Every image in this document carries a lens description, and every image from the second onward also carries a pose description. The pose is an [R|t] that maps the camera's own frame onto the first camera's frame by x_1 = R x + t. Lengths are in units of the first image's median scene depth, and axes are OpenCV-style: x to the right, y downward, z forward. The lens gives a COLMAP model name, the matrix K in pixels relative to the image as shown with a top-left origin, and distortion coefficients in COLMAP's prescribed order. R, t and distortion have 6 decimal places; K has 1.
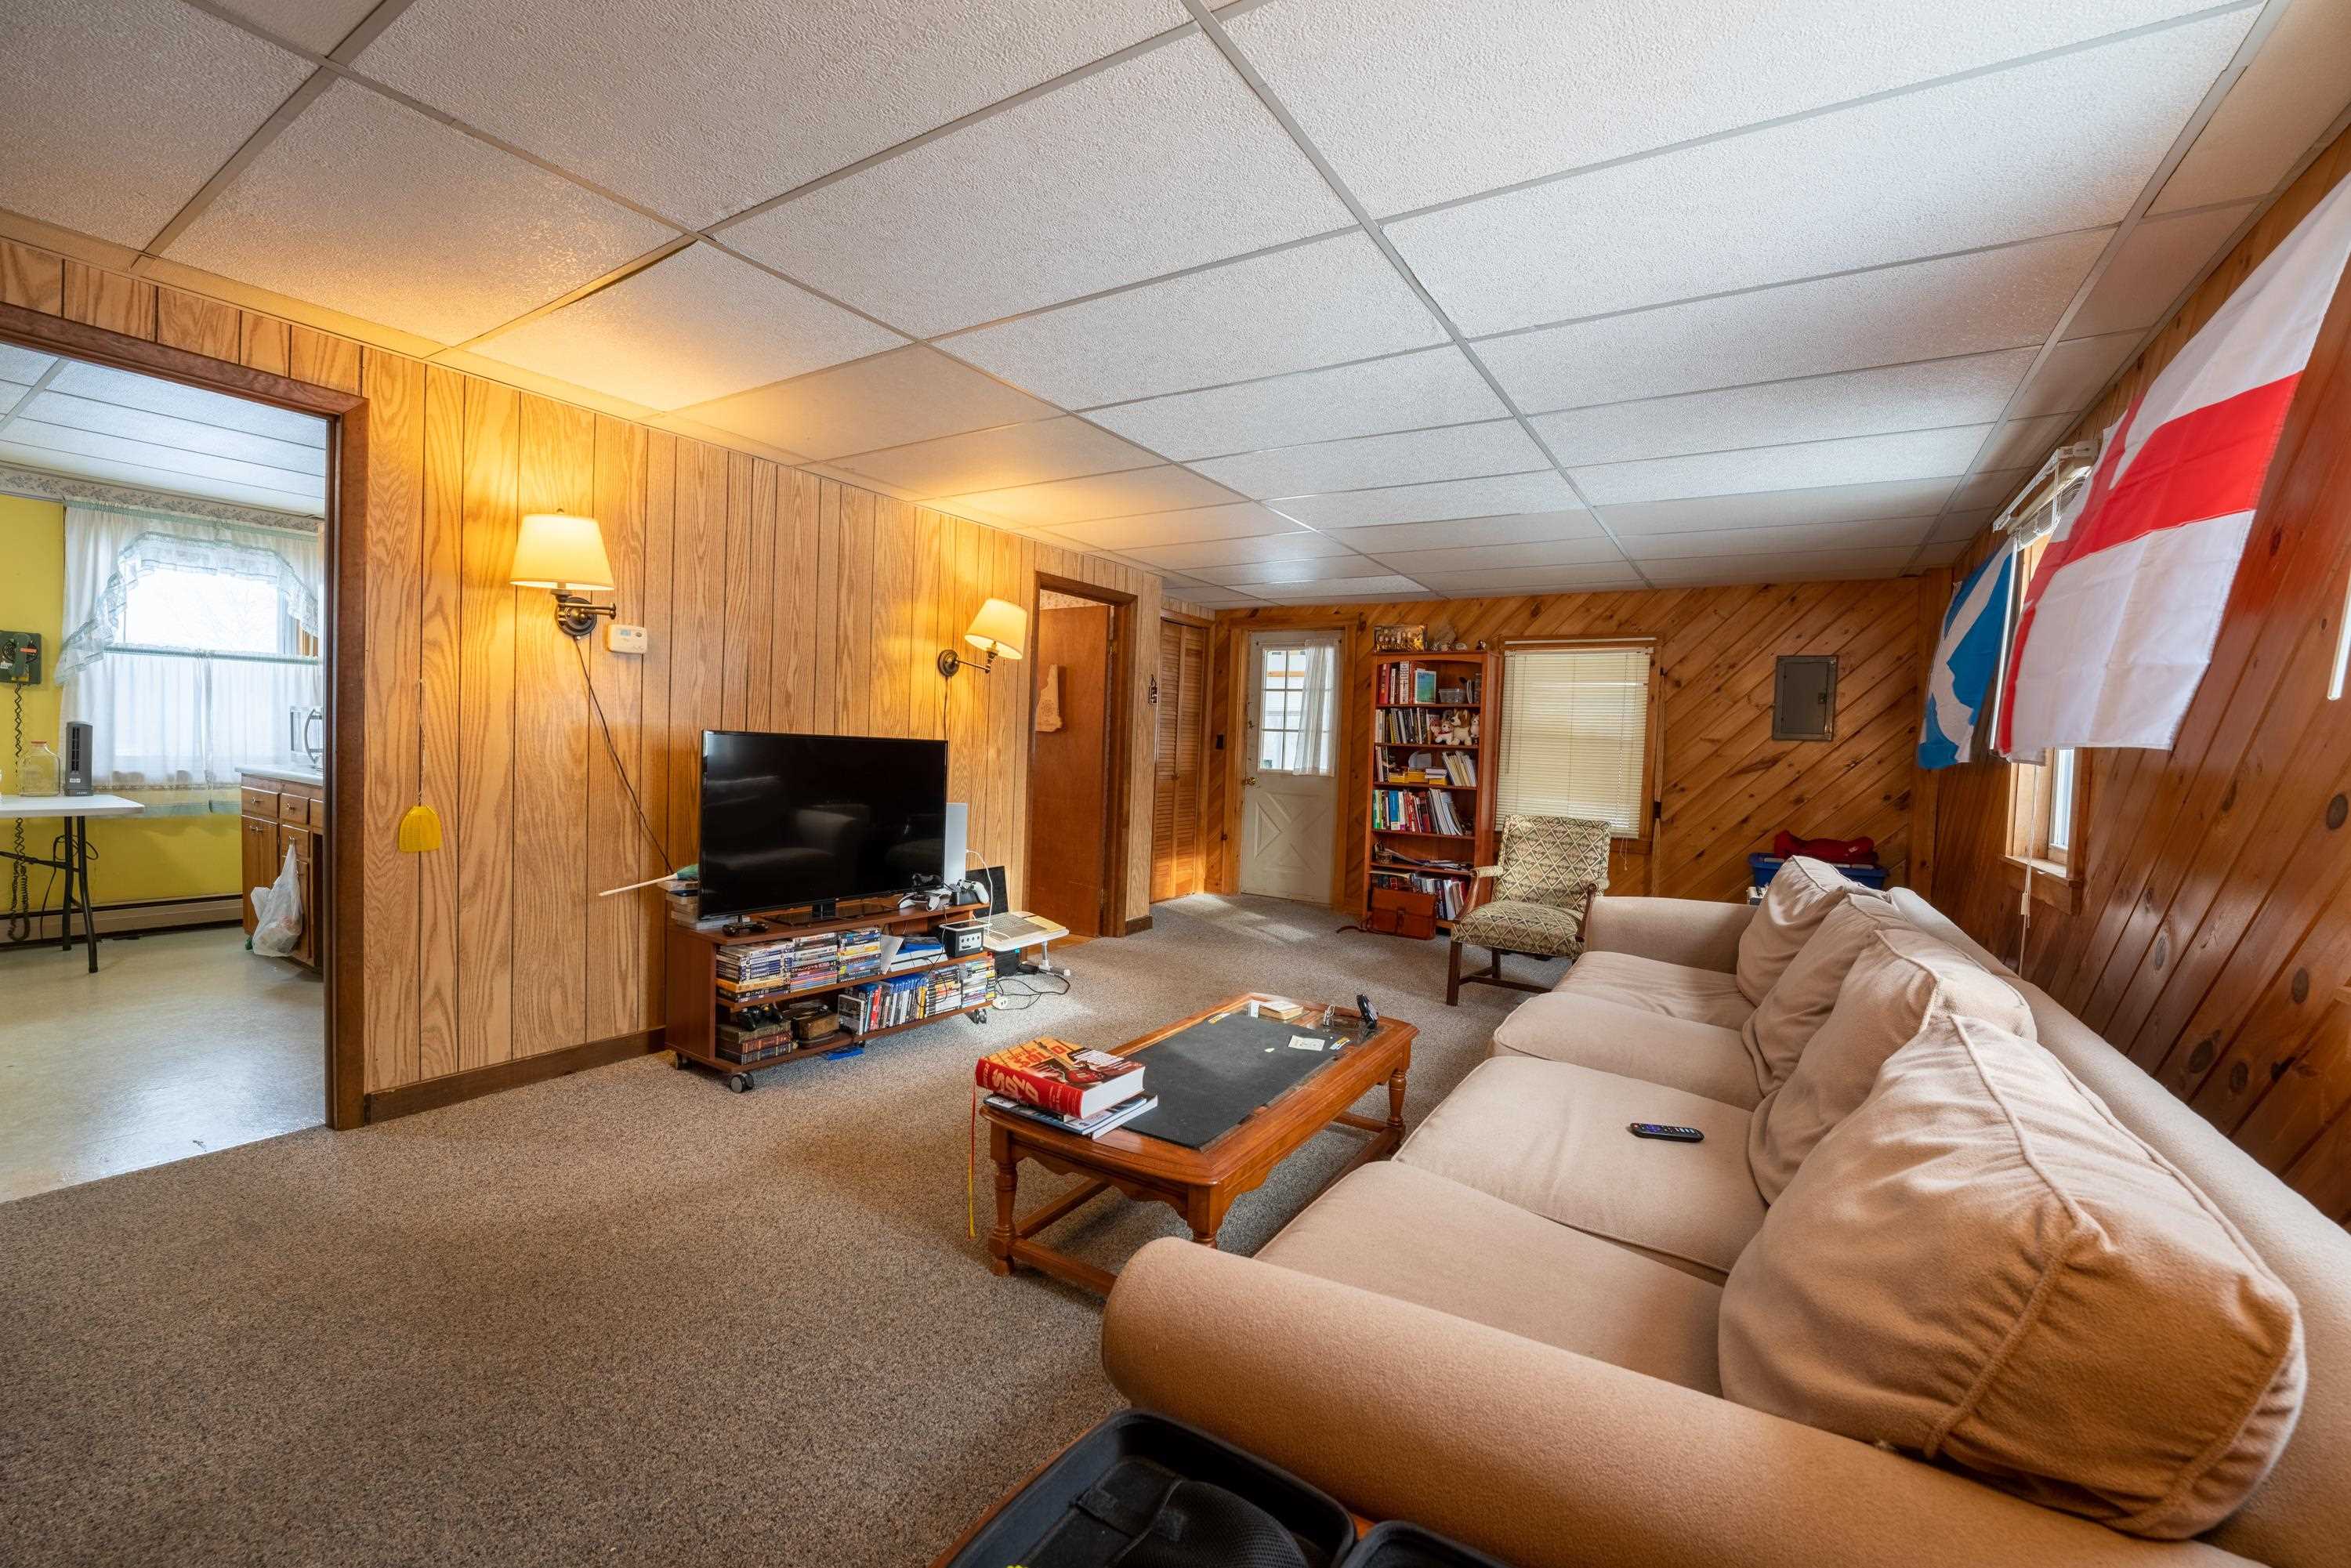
lens RADIAL K [[977.9, 0, 1175.5], [0, 977.9, 784.0], [0, 0, 1]] dist [-0.037387, 0.008077]
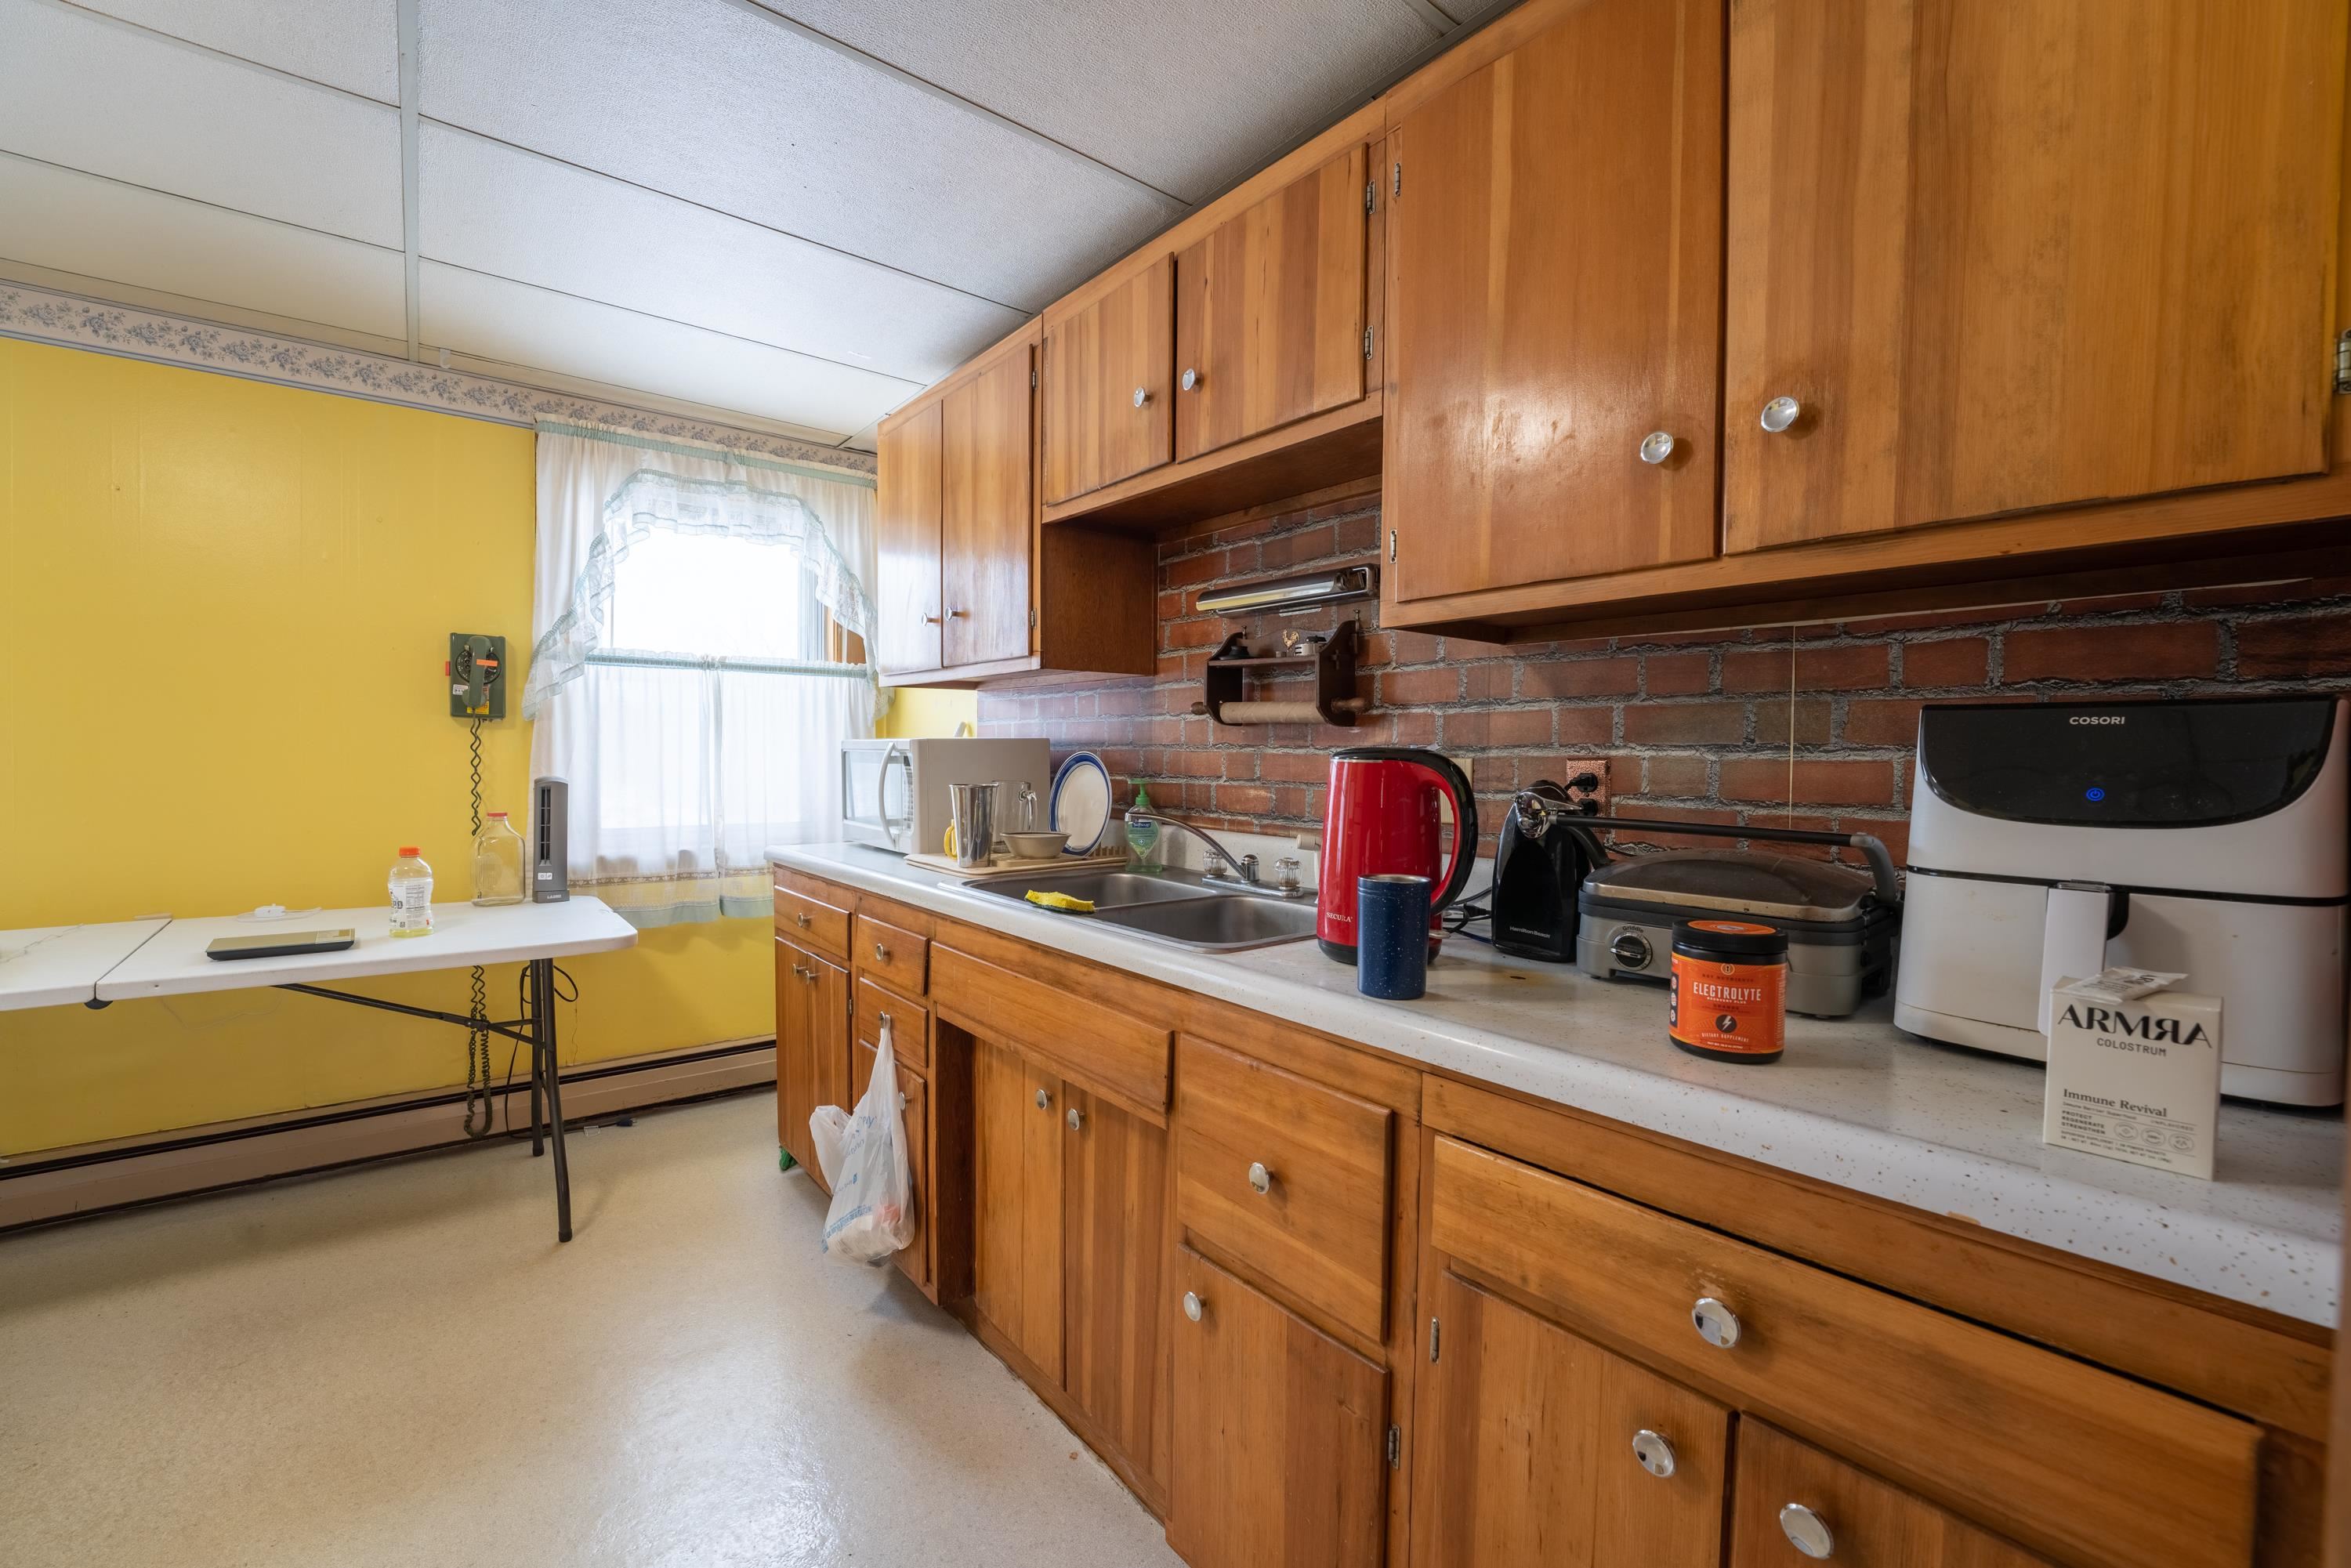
lens RADIAL K [[977.9, 0, 1175.5], [0, 977.9, 784.0], [0, 0, 1]] dist [-0.037387, 0.008077]
pose [[0.947822, -0.021876, -0.318049, -0.559344], [0.015082, 0.999603, -0.023809, -0.039035], [0.318444, 0.017770, 0.947775, 0.516140]]
